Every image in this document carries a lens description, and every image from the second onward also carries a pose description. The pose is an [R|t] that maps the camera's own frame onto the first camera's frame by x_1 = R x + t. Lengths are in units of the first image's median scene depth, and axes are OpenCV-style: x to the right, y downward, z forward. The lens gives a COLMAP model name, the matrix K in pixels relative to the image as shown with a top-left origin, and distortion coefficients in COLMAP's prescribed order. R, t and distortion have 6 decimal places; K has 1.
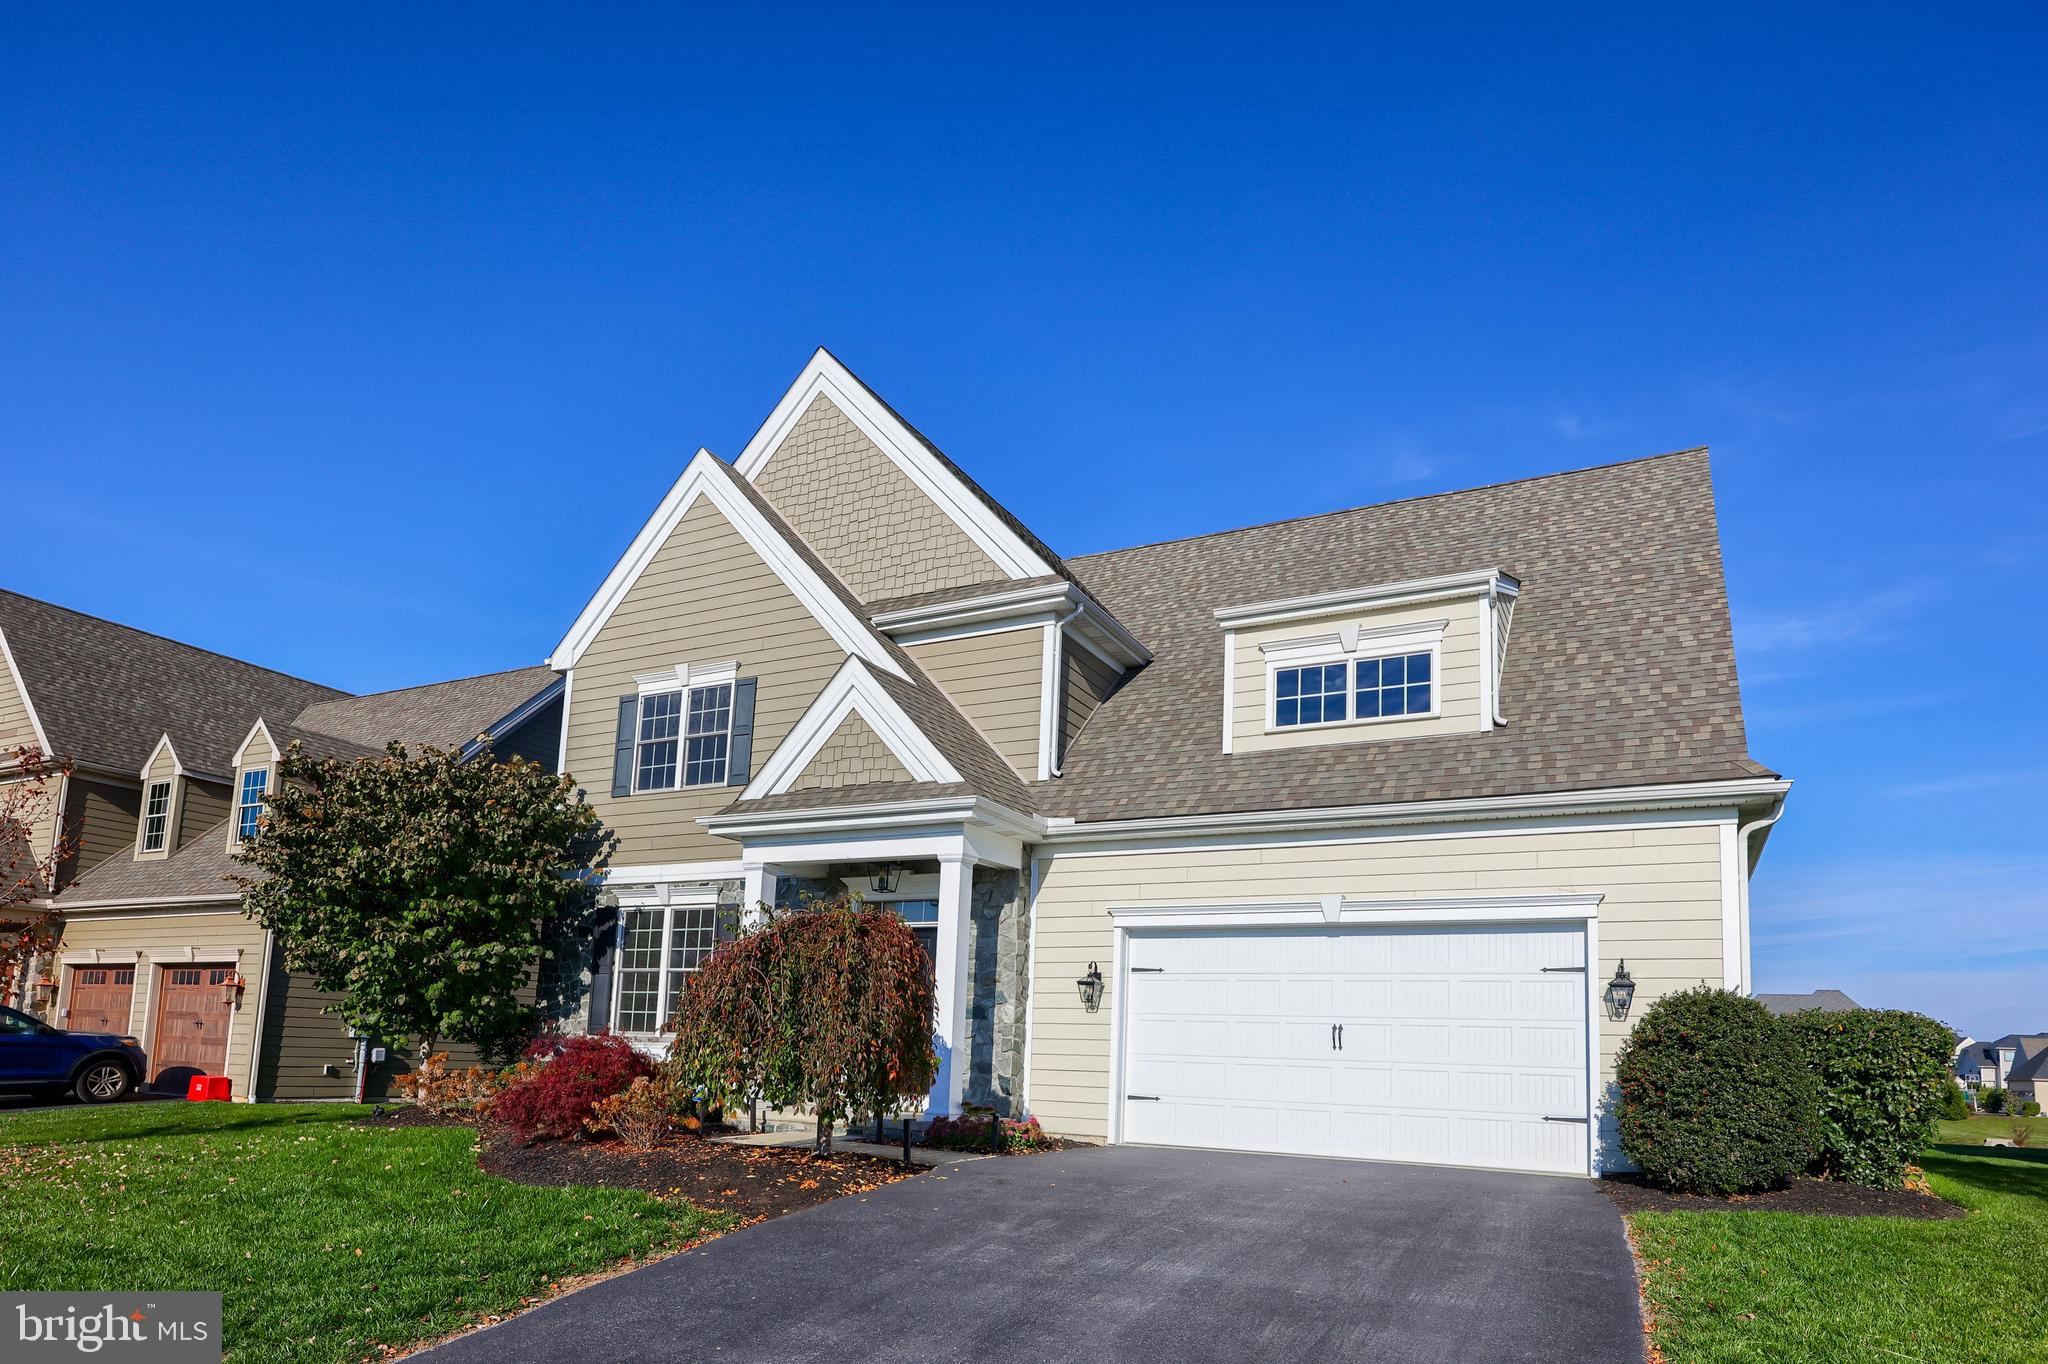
lens RADIAL K [[1139.1, 0, 1025.7], [0, 1139.1, 630.8], [0, 0, 1]] dist [-0.001711, 0.000358]
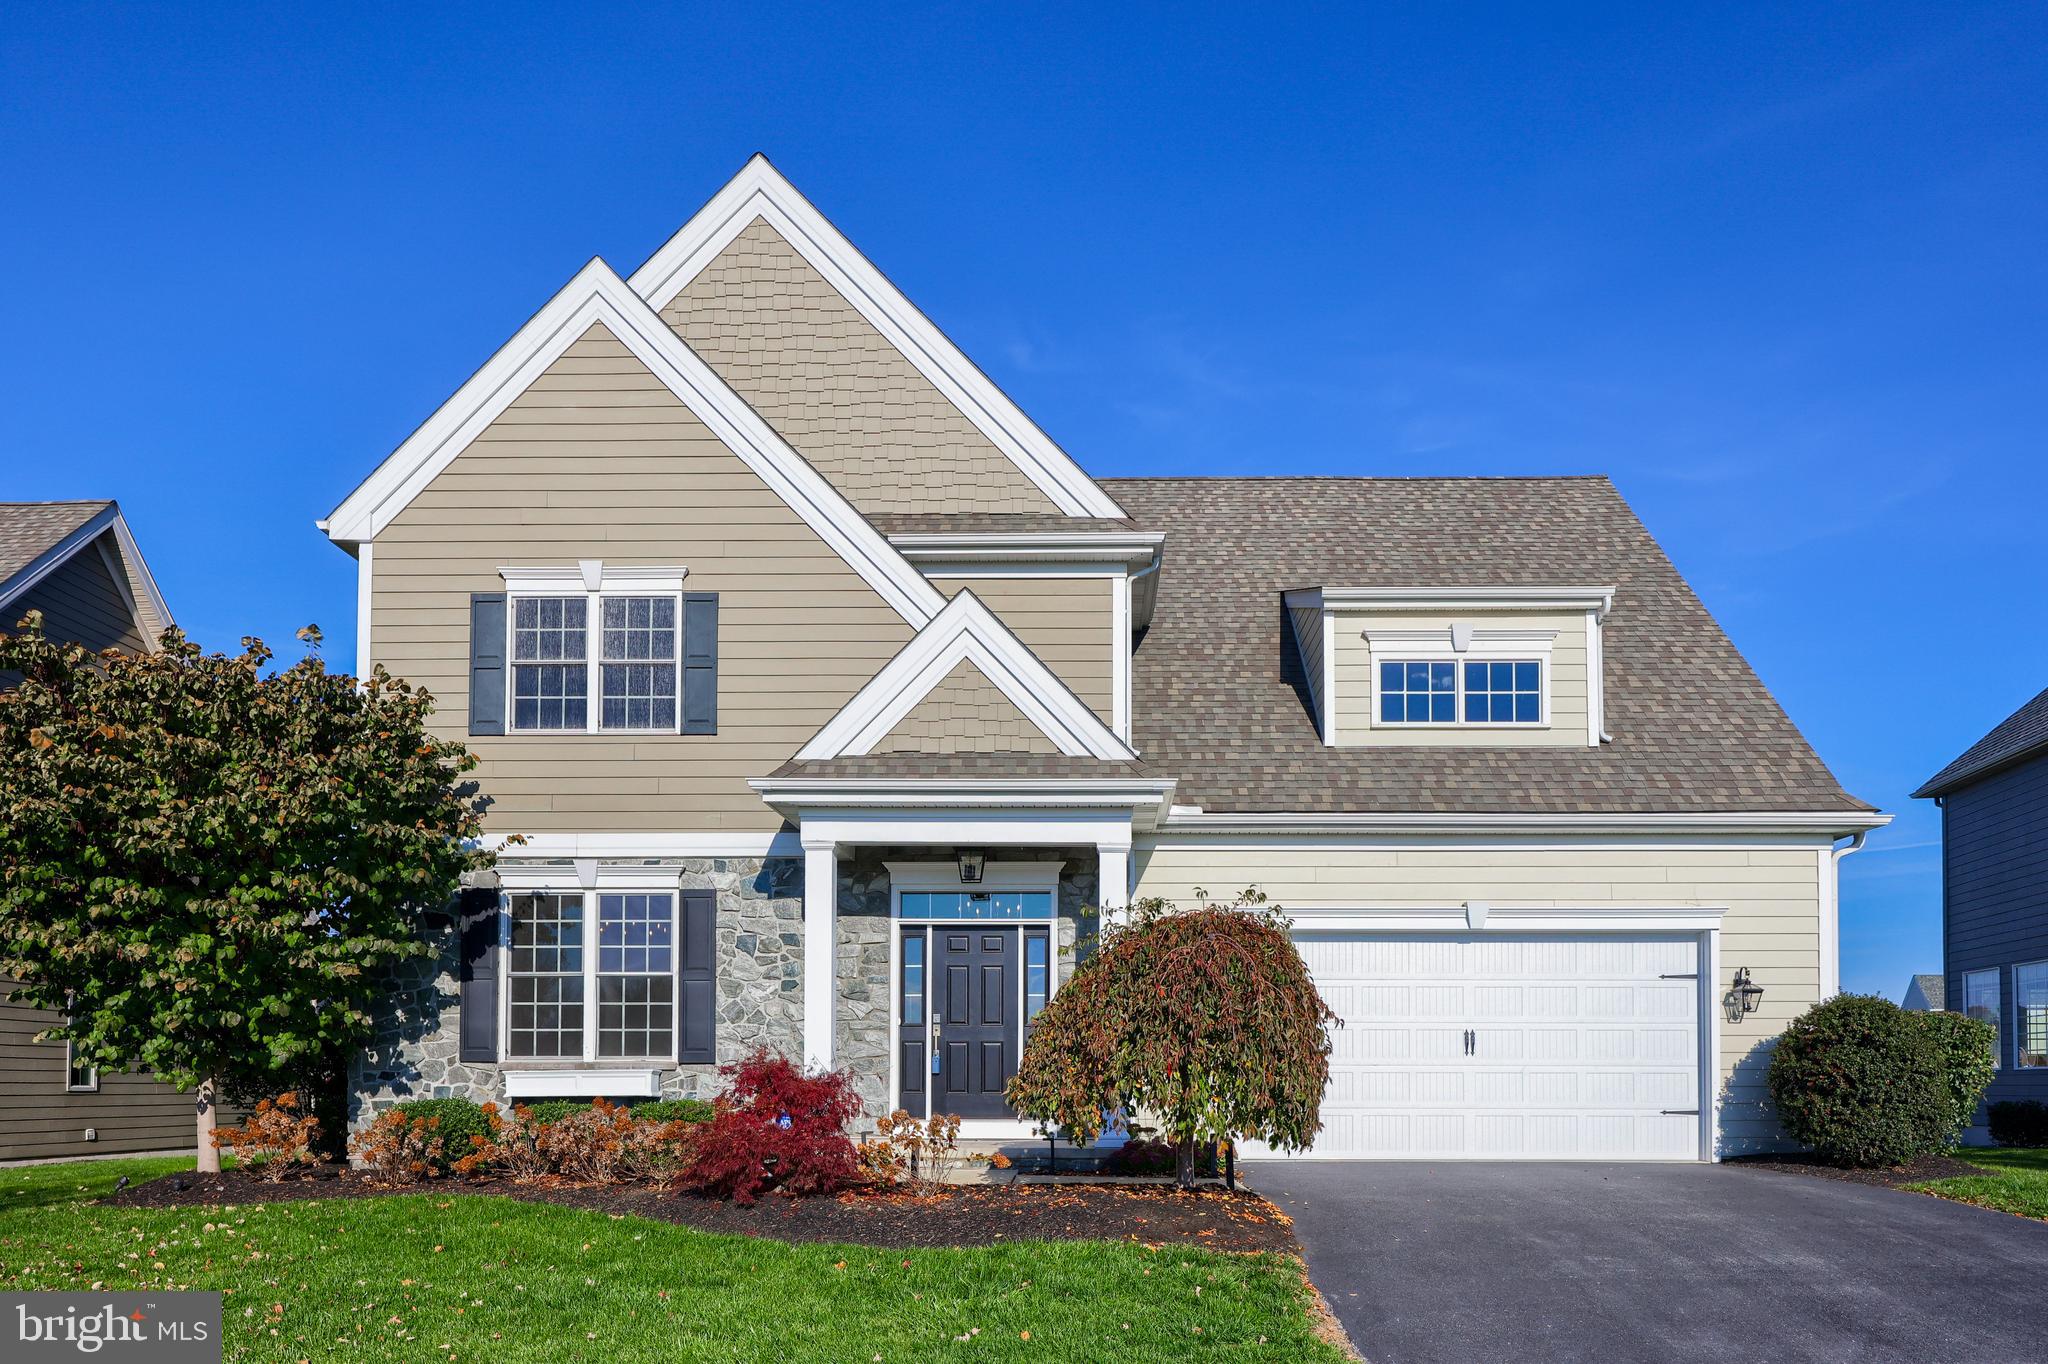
lens RADIAL K [[1402.2, 0, 1024.0], [0, 1402.2, 682.0], [0, 0, 1]] dist [0.000588, 0.000270]
pose [[0.893154, 0.091824, 0.440277, -0.518755], [-0.130529, 0.989724, 0.058377, 0.021107], [-0.430392, -0.109609, 0.895962, 0.088657]]
